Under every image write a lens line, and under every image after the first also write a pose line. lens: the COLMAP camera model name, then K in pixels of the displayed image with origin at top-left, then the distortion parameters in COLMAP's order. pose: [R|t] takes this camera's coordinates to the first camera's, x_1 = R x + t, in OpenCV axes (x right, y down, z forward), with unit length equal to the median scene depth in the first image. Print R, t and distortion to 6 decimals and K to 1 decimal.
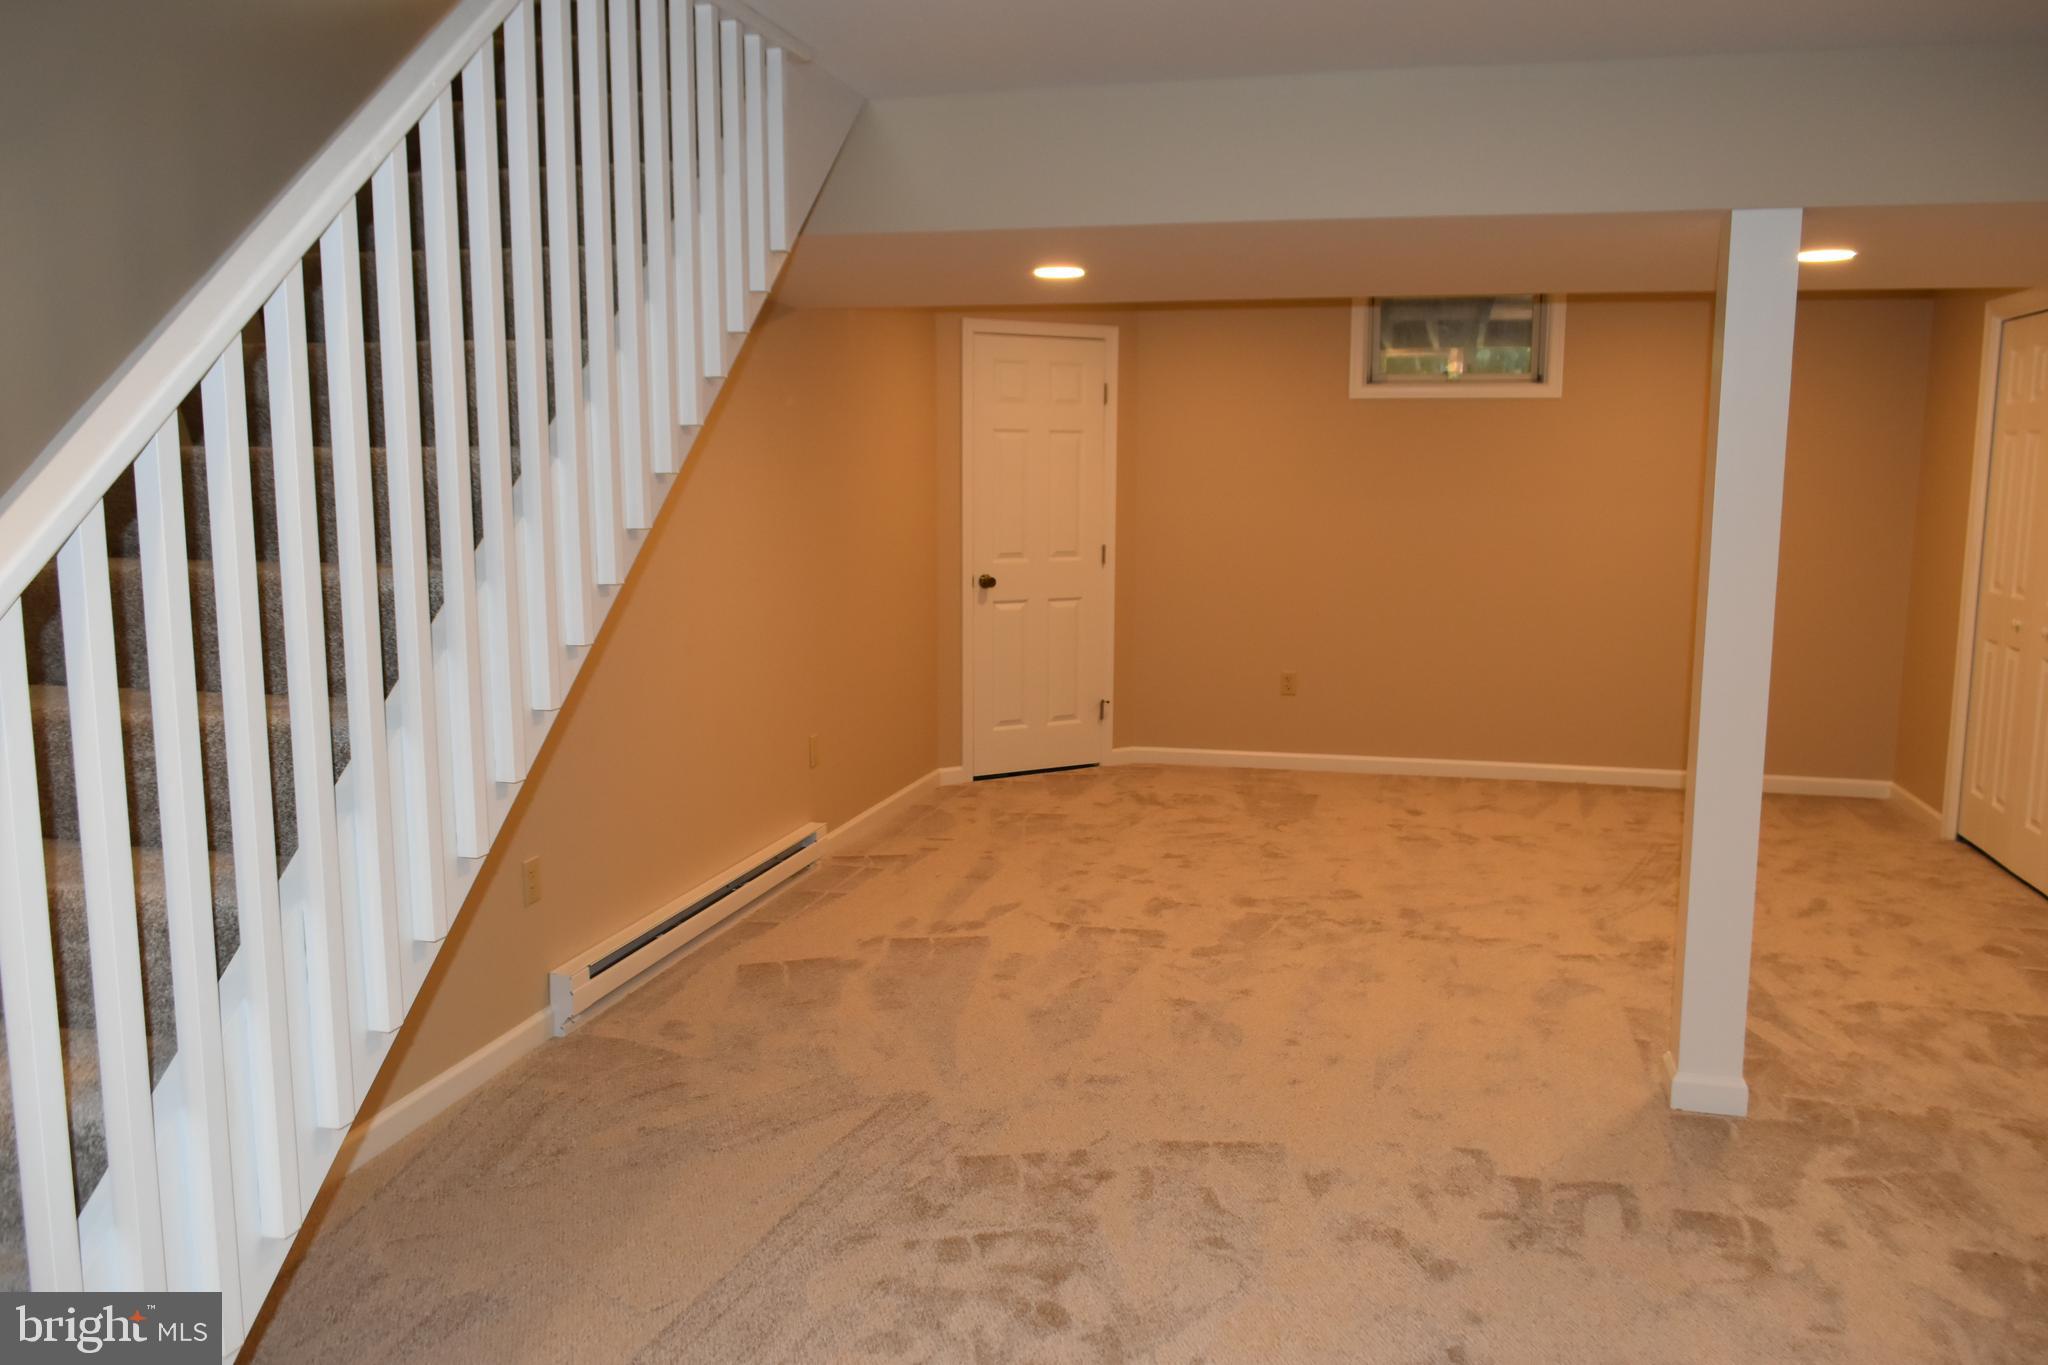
lens RADIAL K [[1610.4, 0, 1057.1], [0, 1610.4, 676.8], [0, 0, 1]] dist [-0.003635, 0.002691]
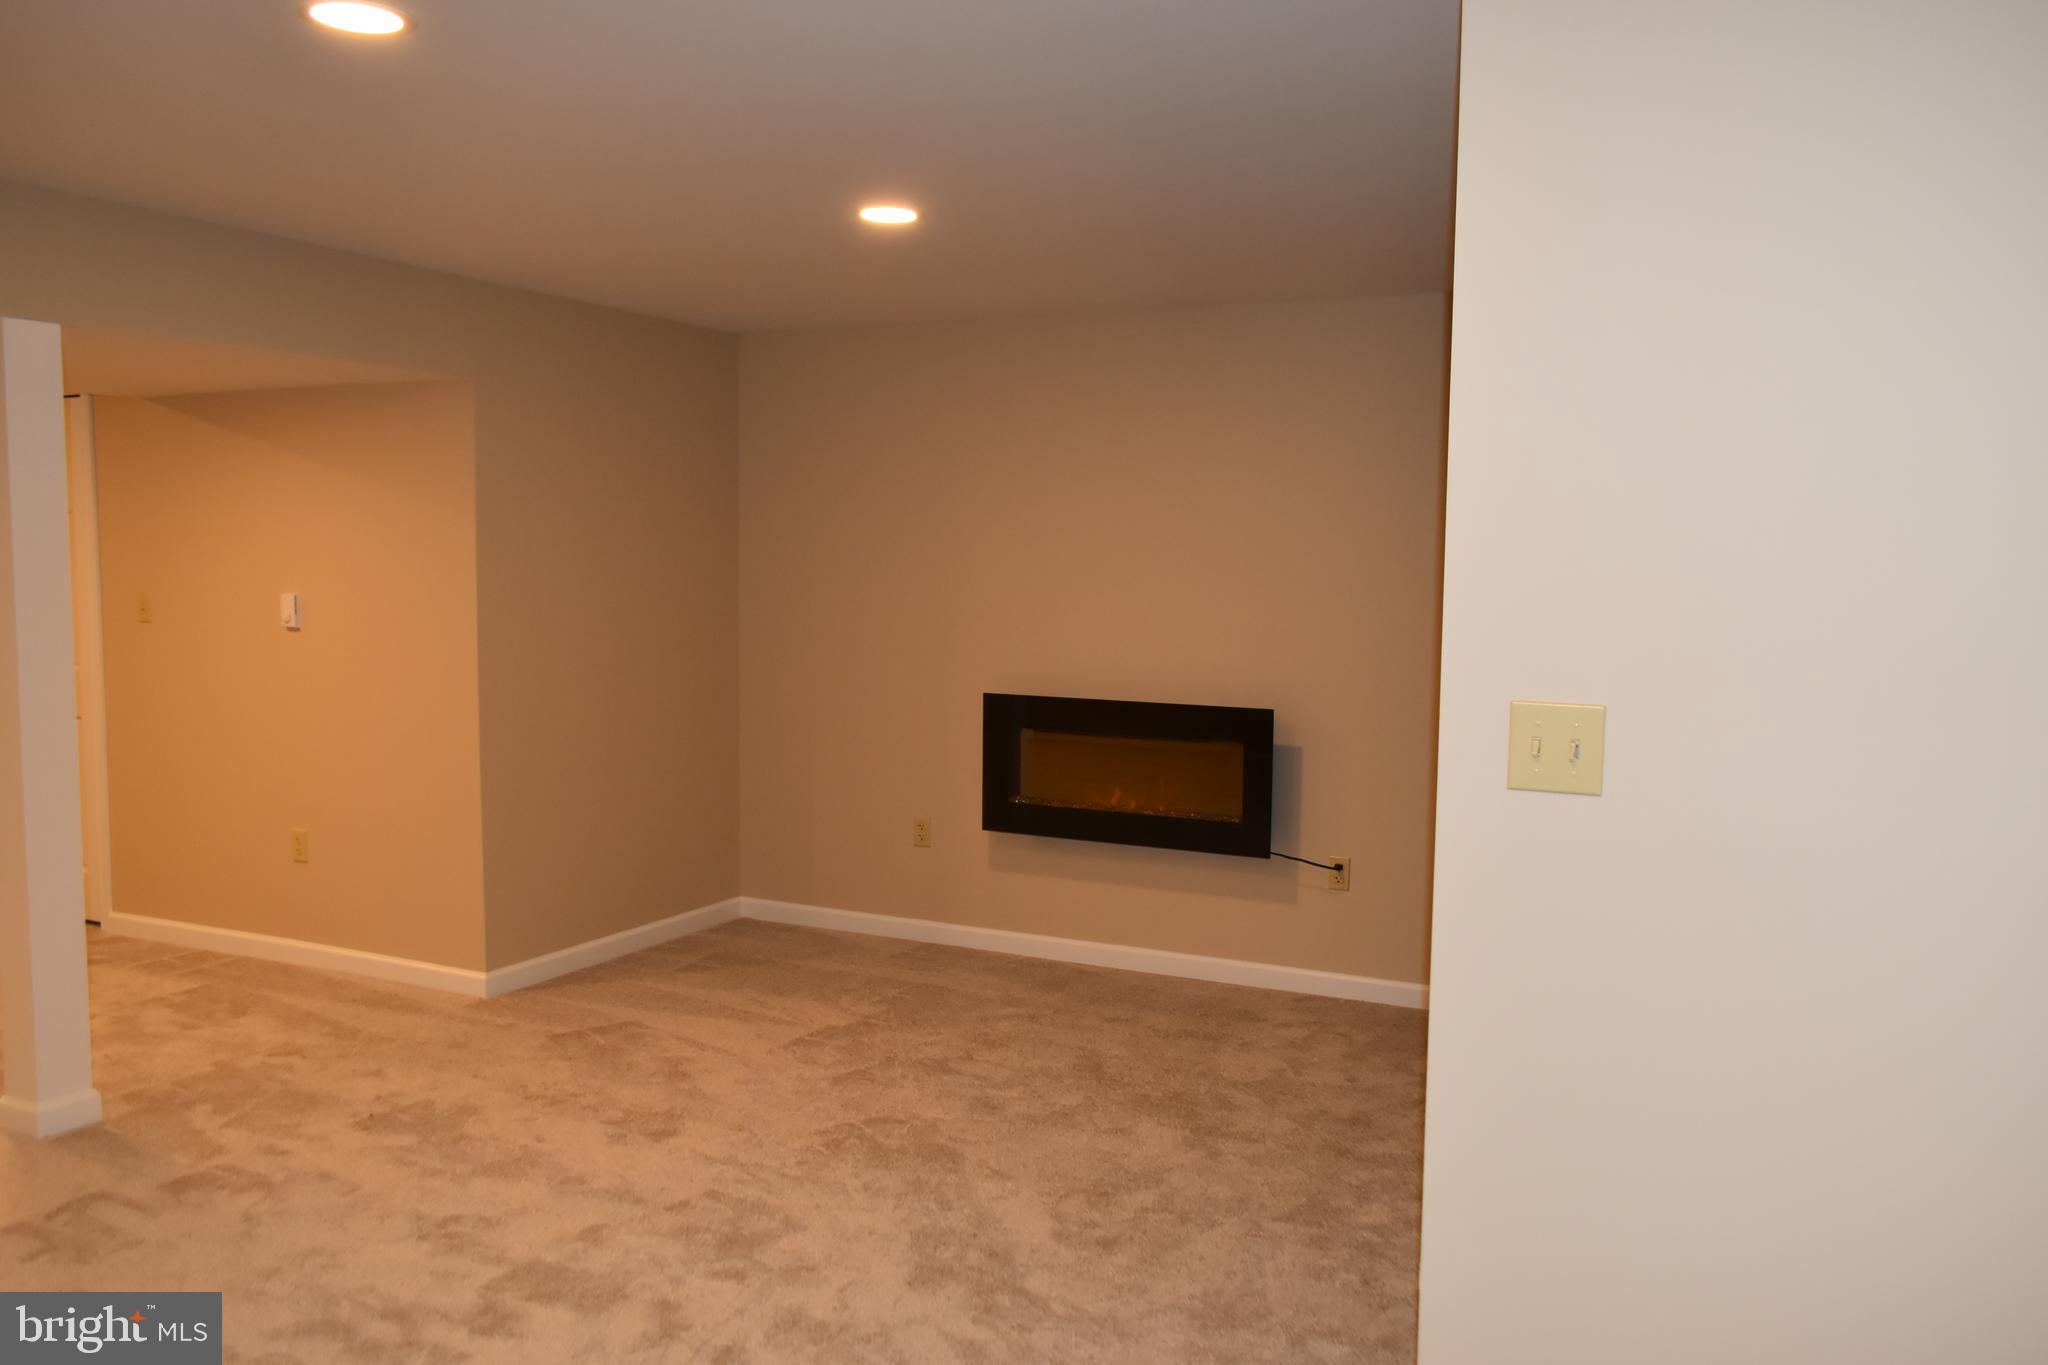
lens RADIAL K [[1610.4, 0, 1026.4], [0, 1610.4, 680.0], [0, 0, 1]] dist [-0.003635, 0.002691]
pose [[0.244411, -0.083330, 0.966085, -0.391767], [0.122974, 0.990920, 0.054361, -0.010971], [-0.961842, 0.105517, 0.252439, 0.049865]]
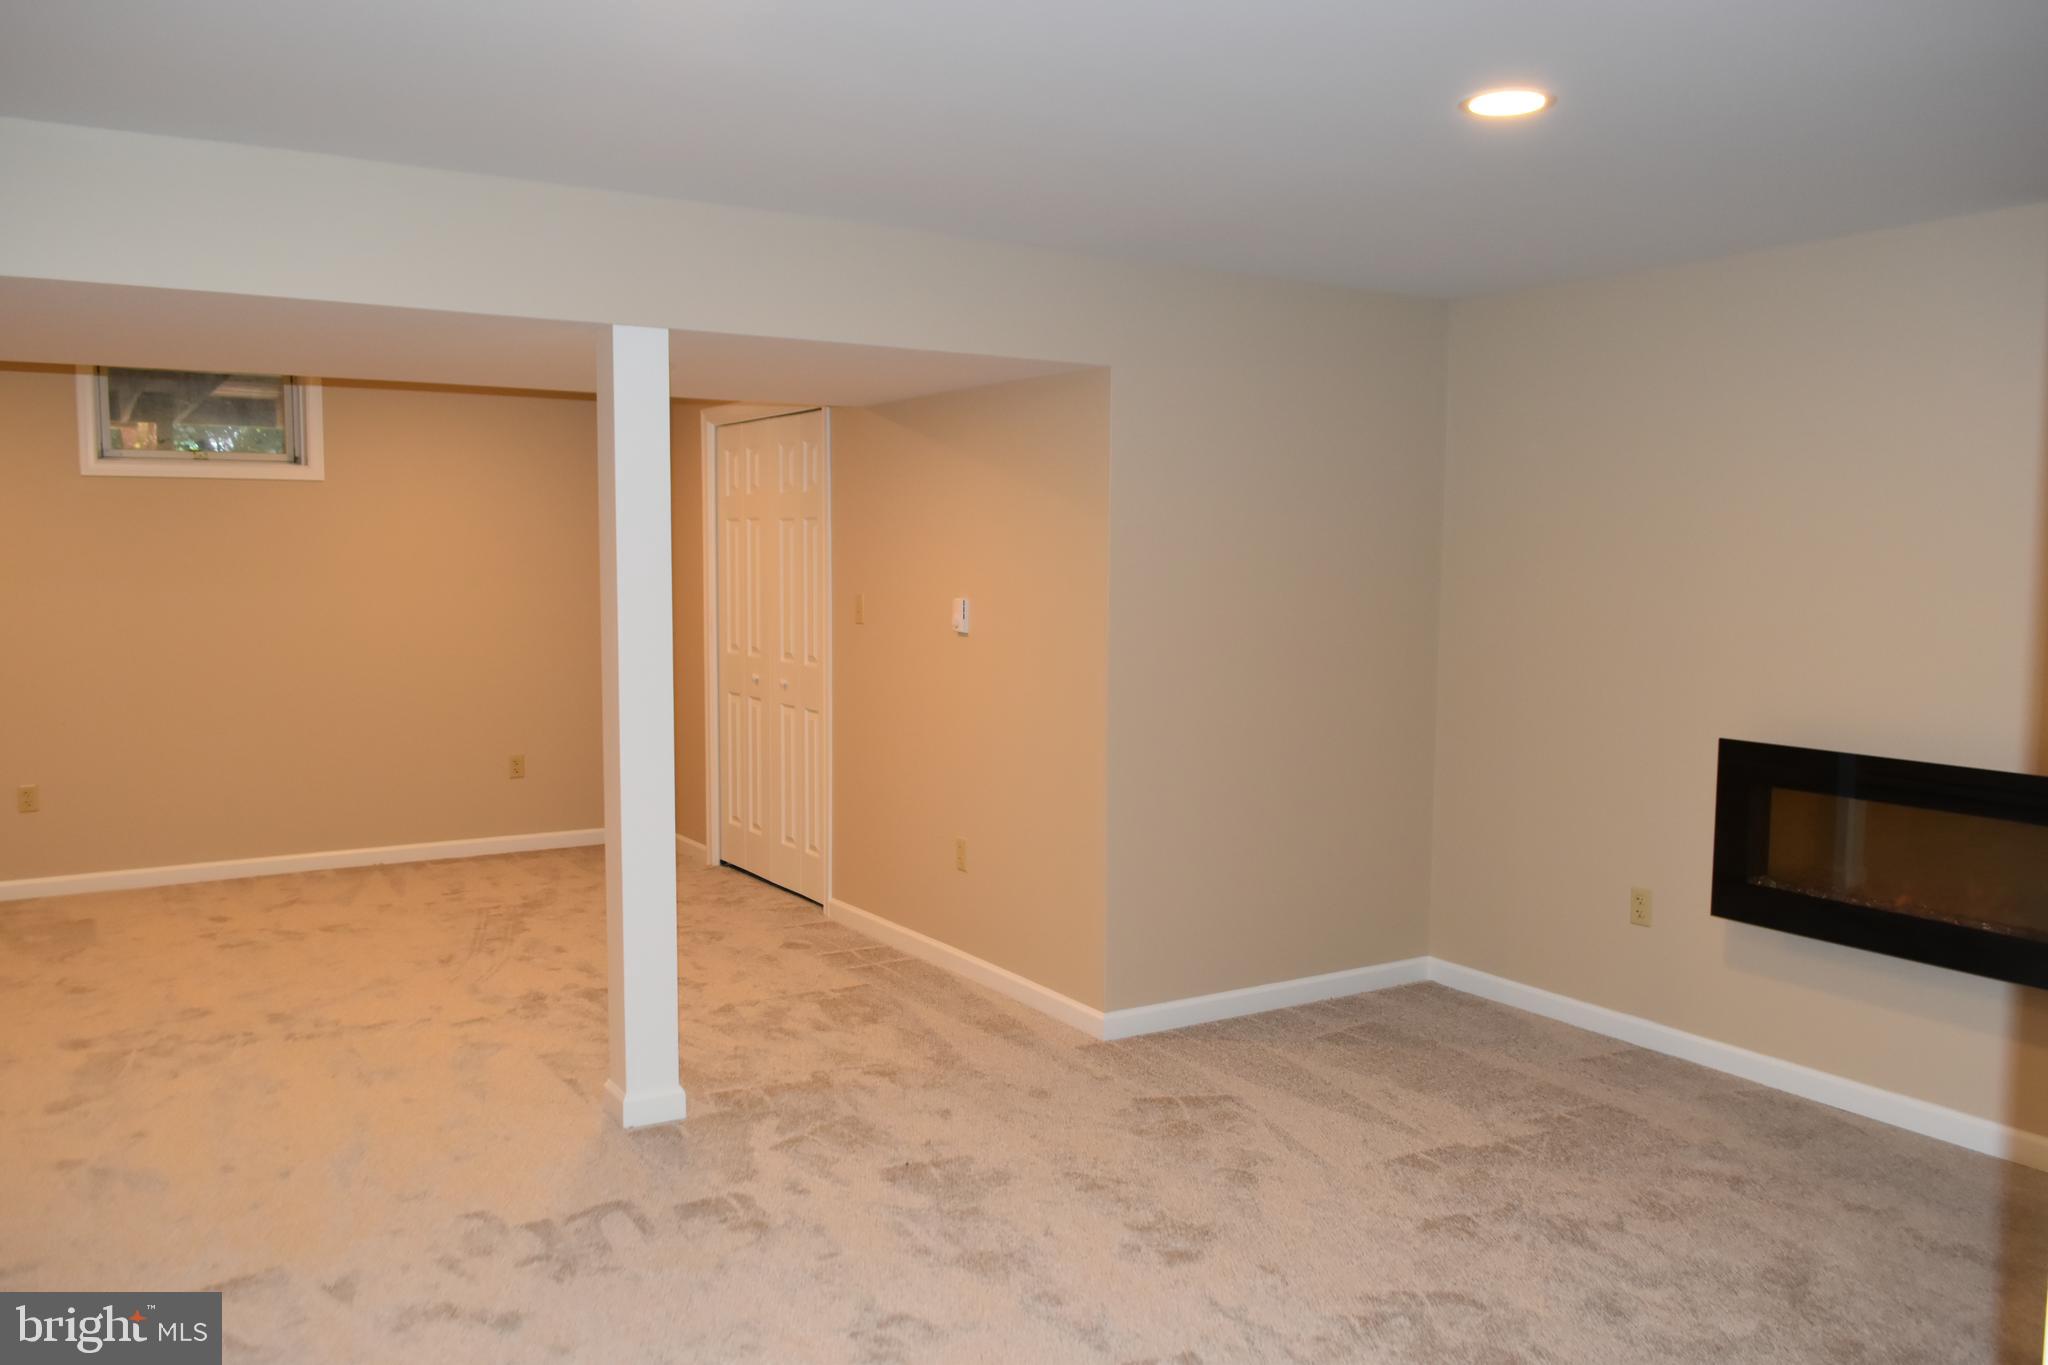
lens RADIAL K [[1610.4, 0, 1024.8], [0, 1610.4, 693.3], [0, 0, 1]] dist [-0.003635, 0.002691]
pose [[0.708106, -0.066758, 0.702943, -0.149765], [0.094849, 0.995491, -0.001004, -0.001191], [-0.699707, 0.067384, 0.711245, 0.002156]]
